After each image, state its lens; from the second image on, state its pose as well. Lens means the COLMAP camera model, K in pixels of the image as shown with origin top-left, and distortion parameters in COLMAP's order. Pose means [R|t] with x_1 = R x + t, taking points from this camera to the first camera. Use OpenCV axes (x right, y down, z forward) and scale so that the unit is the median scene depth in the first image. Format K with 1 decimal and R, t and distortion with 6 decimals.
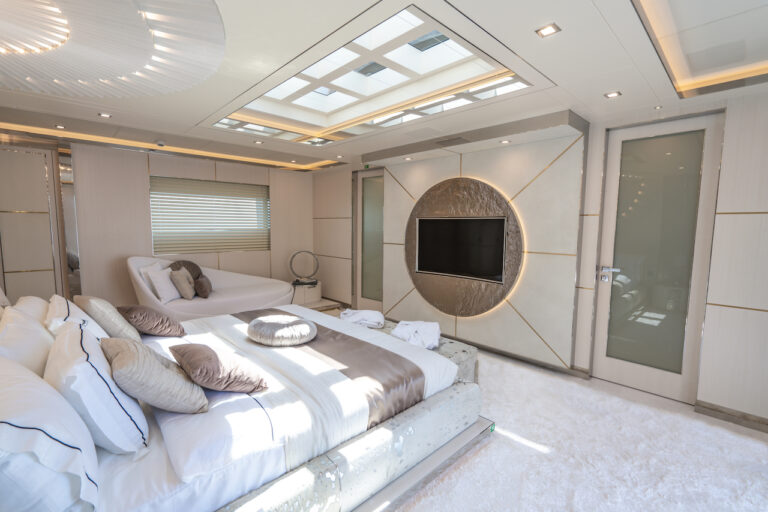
lens RADIAL K [[344.7, 0, 381.7], [0, 344.7, 256.1], [0, 0, 1]] dist [-0.014296, 0.000281]
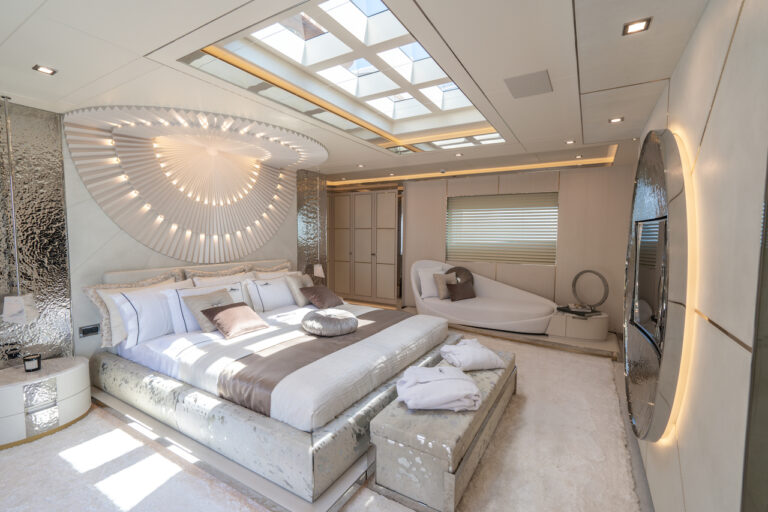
lens RADIAL K [[344.7, 0, 383.0], [0, 344.7, 257.8], [0, 0, 1]] dist [-0.014296, 0.000281]
pose [[0.268979, 0.056084, -0.961512, 0.567456], [-0.089558, 0.995434, 0.033009, -0.040517], [0.958973, 0.077232, 0.272774, 0.524385]]
